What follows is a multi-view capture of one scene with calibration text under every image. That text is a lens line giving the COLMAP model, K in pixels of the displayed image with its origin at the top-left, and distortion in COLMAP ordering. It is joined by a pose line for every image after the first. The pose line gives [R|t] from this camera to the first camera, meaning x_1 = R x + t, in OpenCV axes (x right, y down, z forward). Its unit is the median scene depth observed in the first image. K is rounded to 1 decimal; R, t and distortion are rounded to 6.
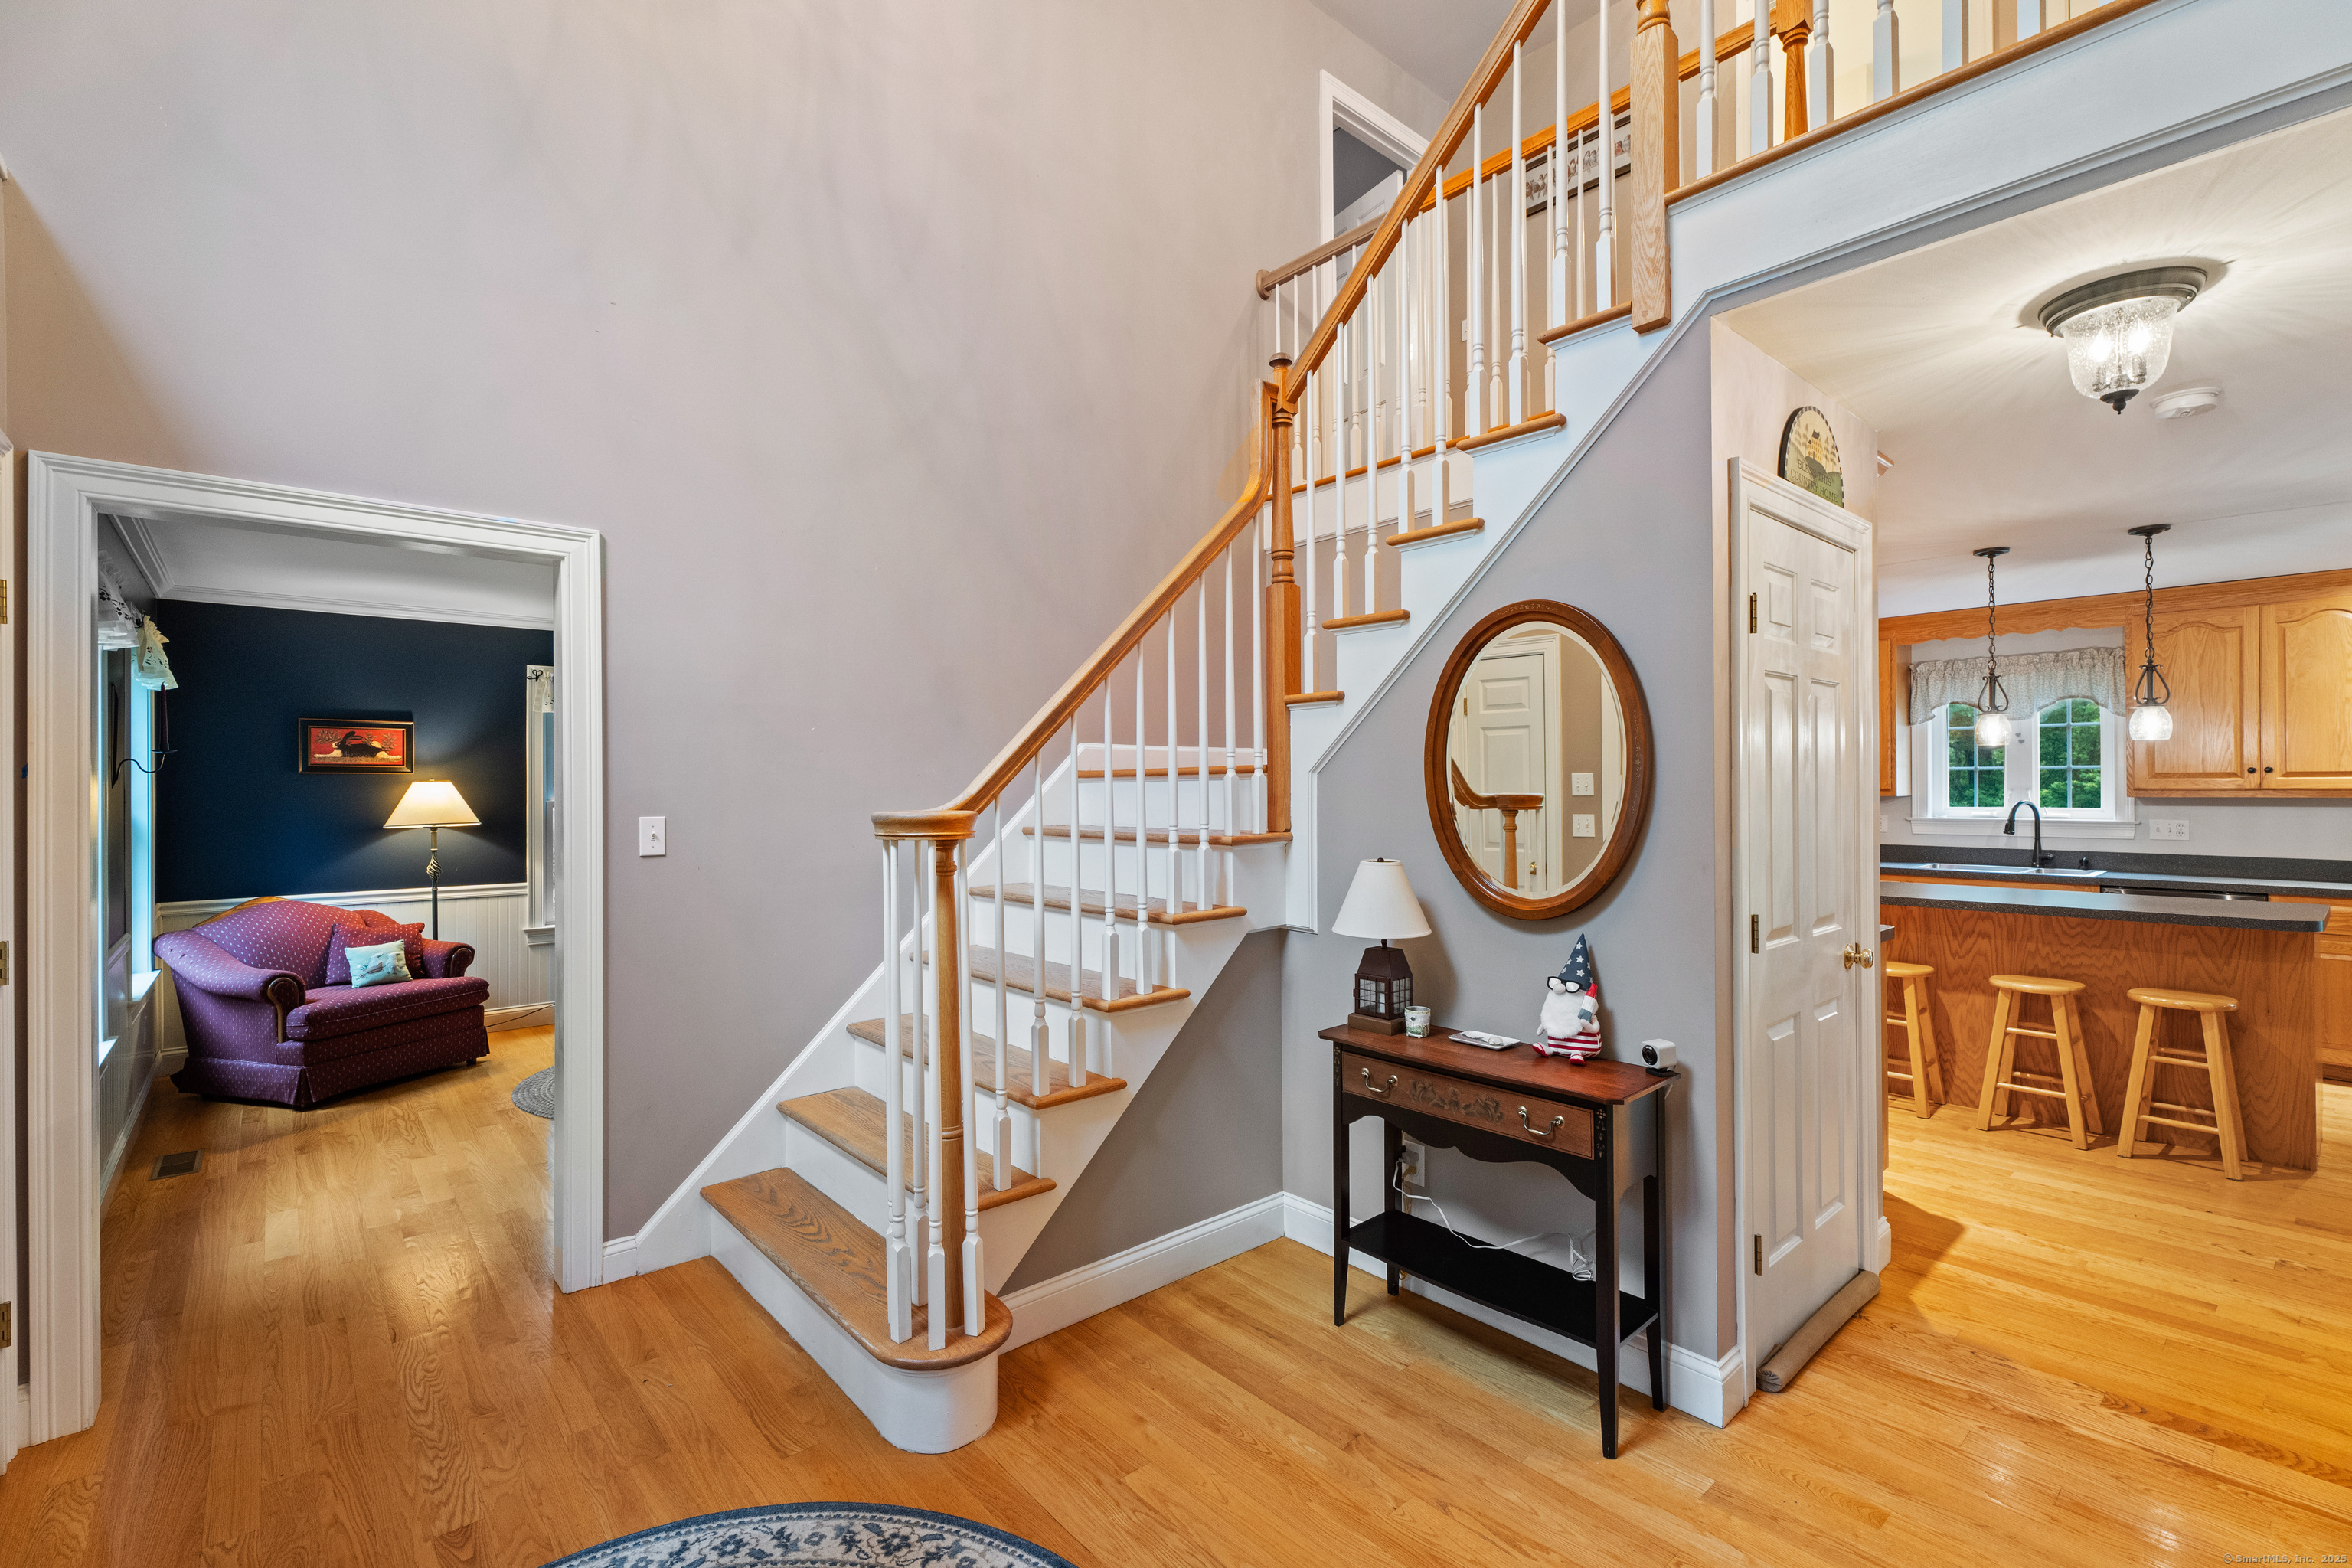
lens RADIAL K [[1041.4, 0, 1176.2], [0, 1041.4, 780.0], [0, 0, 1]] dist [0.001529, -0.000030]
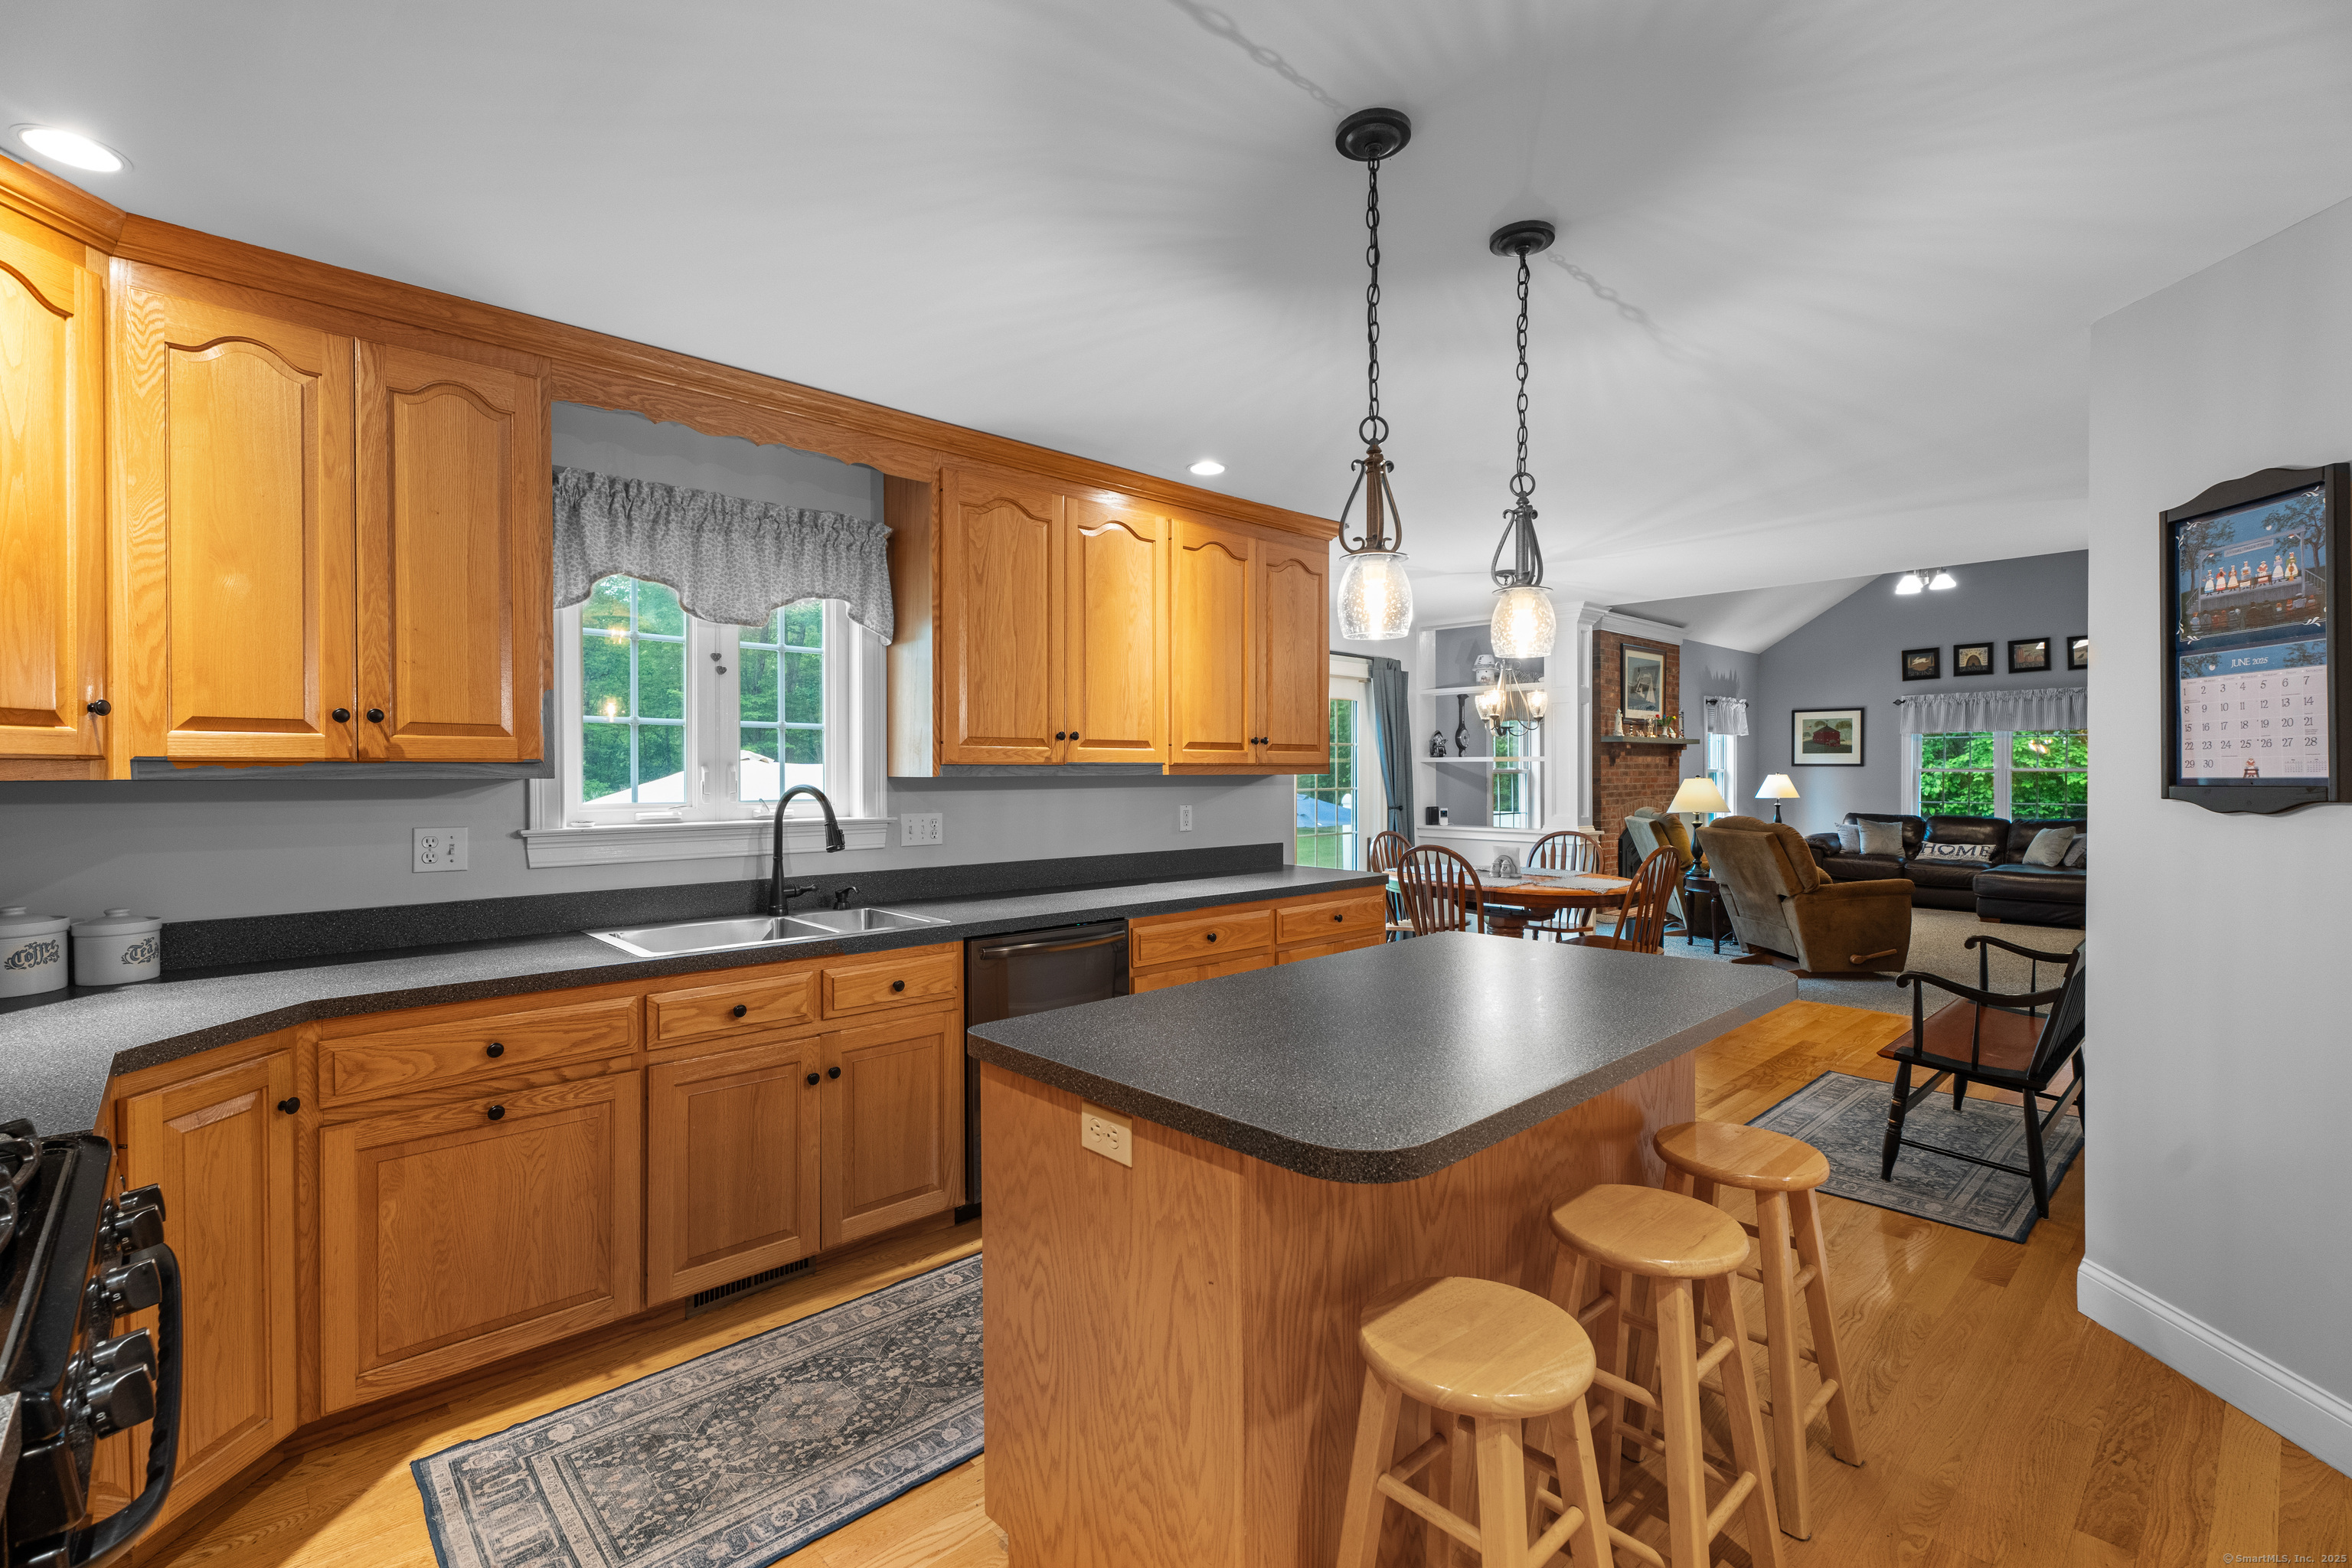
lens RADIAL K [[1041.4, 0, 1171.2], [0, 1041.4, 781.5], [0, 0, 1]] dist [0.001529, -0.000030]
pose [[-0.038881, -0.005544, 0.999228, 0.314380], [-0.004293, 0.999976, 0.005381, 0.014720], [-0.999235, -0.004081, -0.038904, 0.864080]]
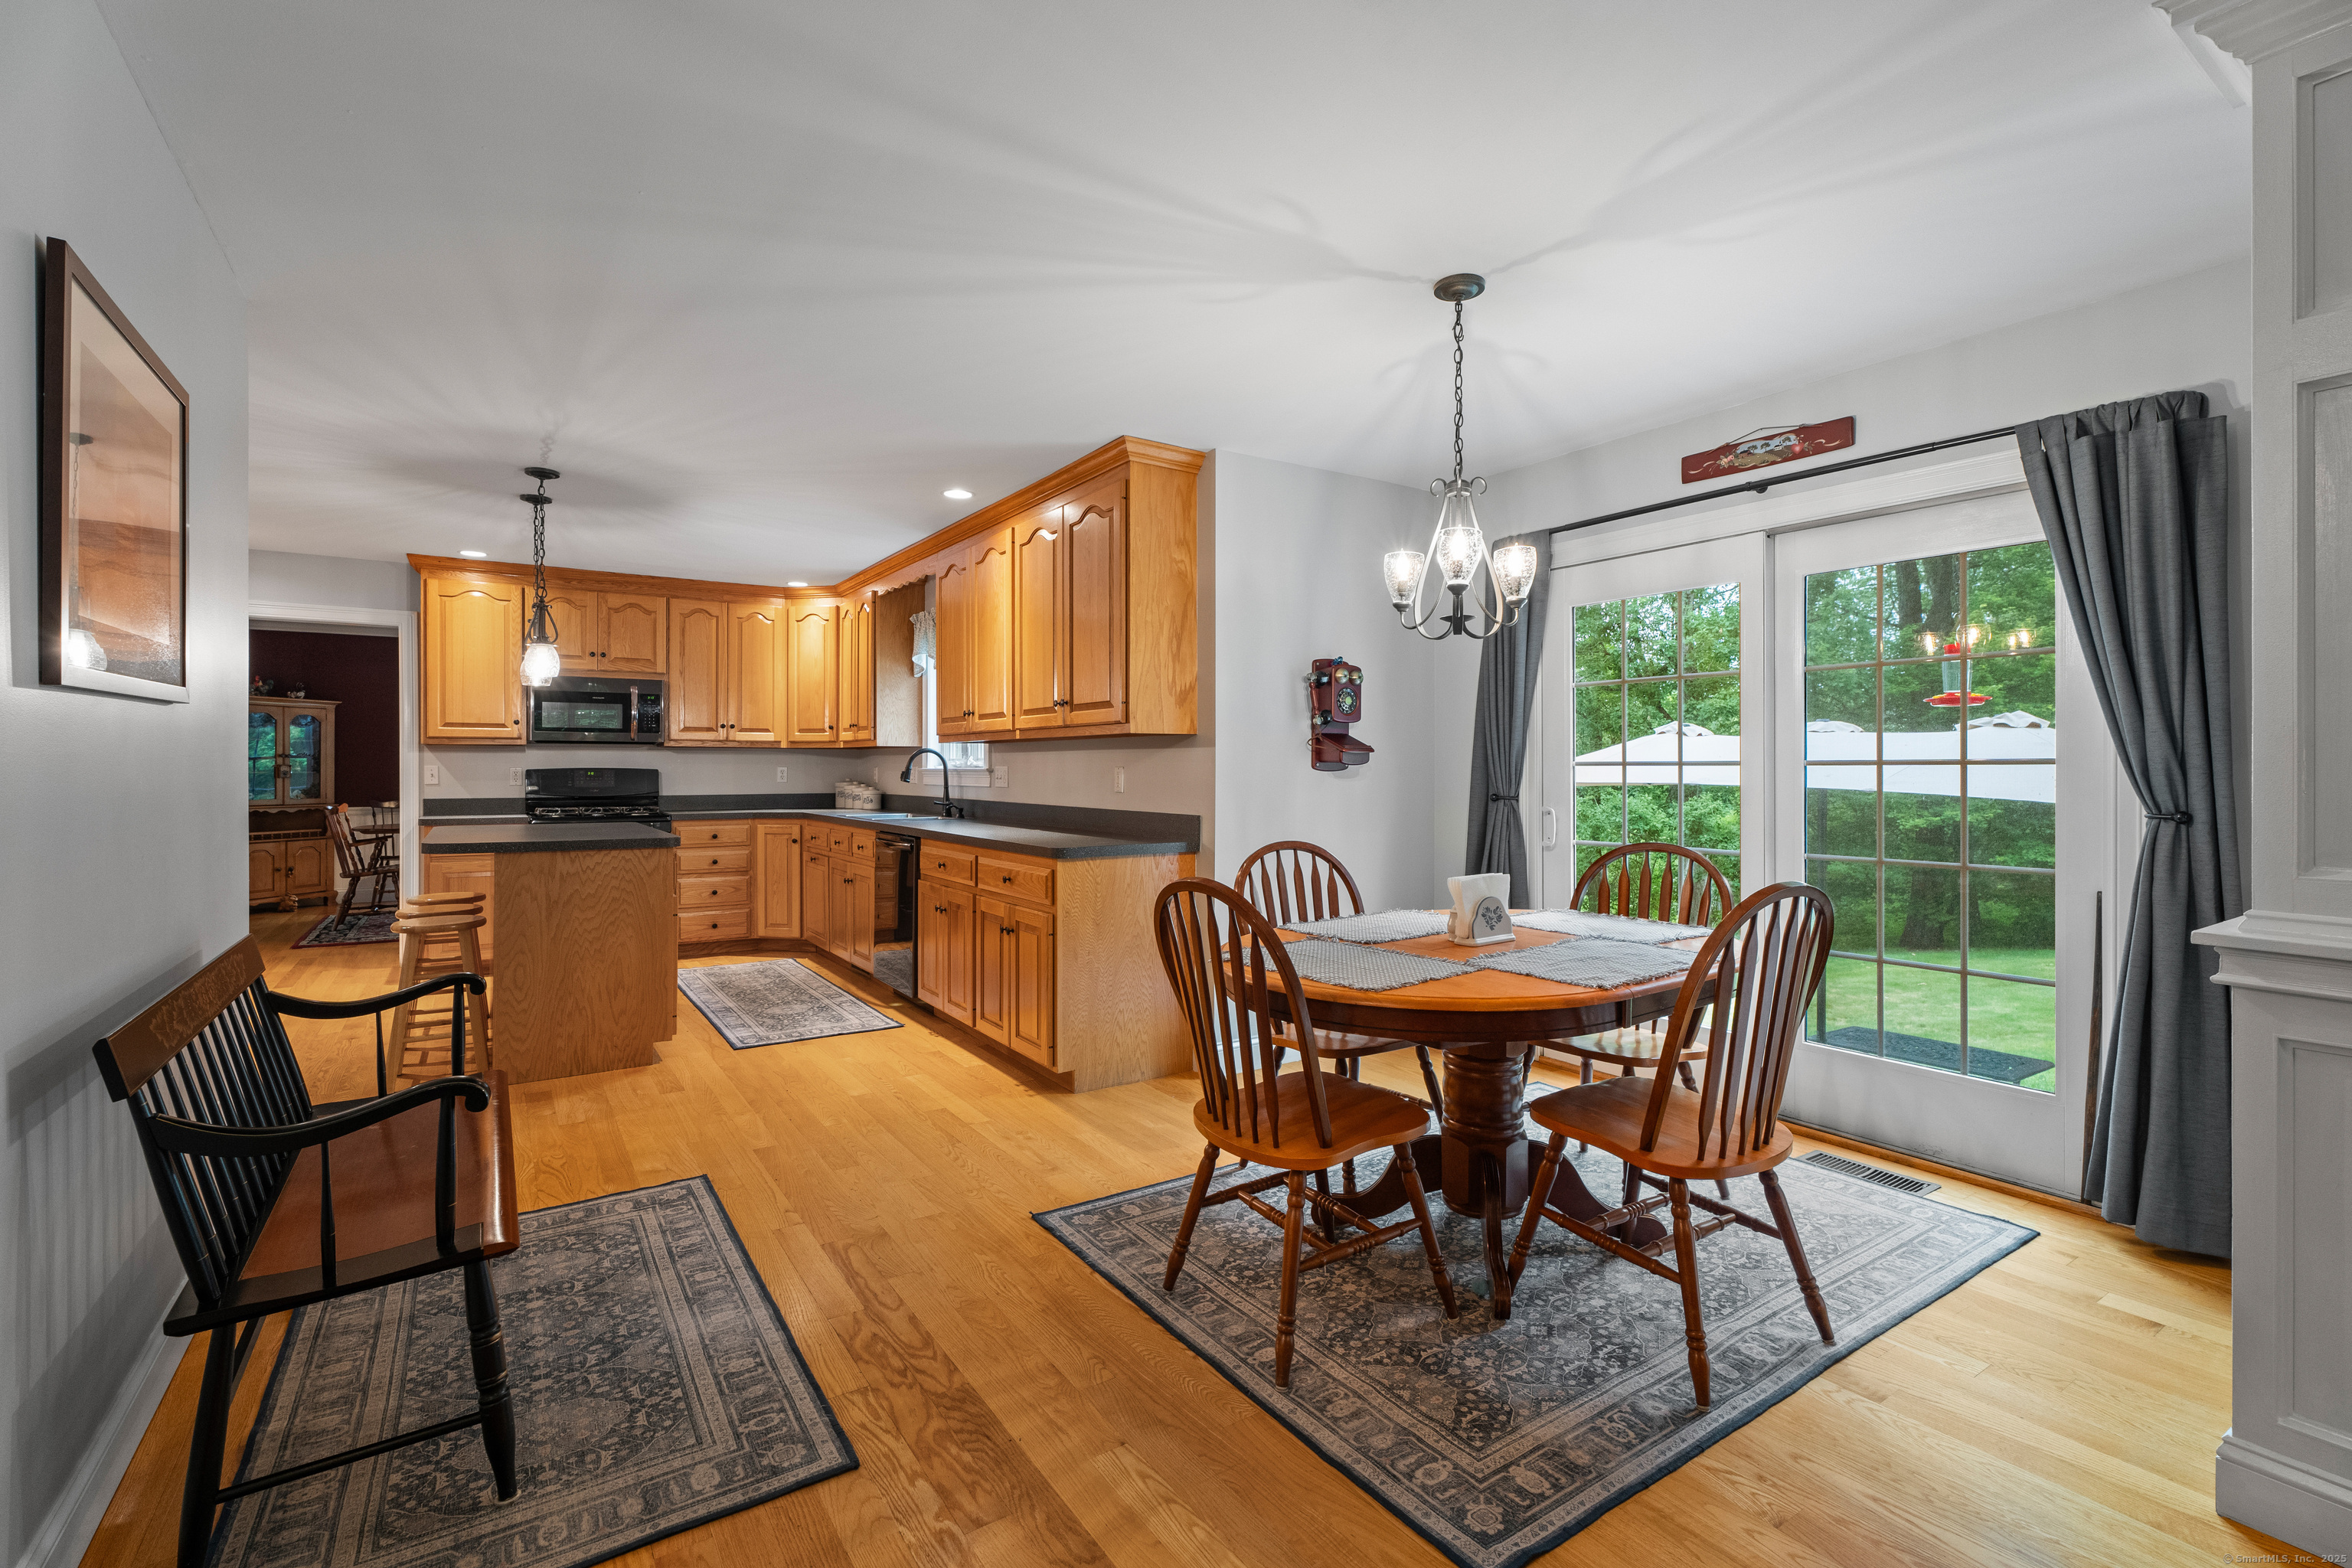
lens RADIAL K [[1041.4, 0, 1166.8], [0, 1041.4, 765.1], [0, 0, 1]] dist [0.001529, -0.000030]
pose [[0.991947, 0.004355, -0.126578, 1.218286], [-0.003710, 0.999979, 0.005333, 0.030398], [0.126599, -0.004820, 0.991942, 0.037533]]
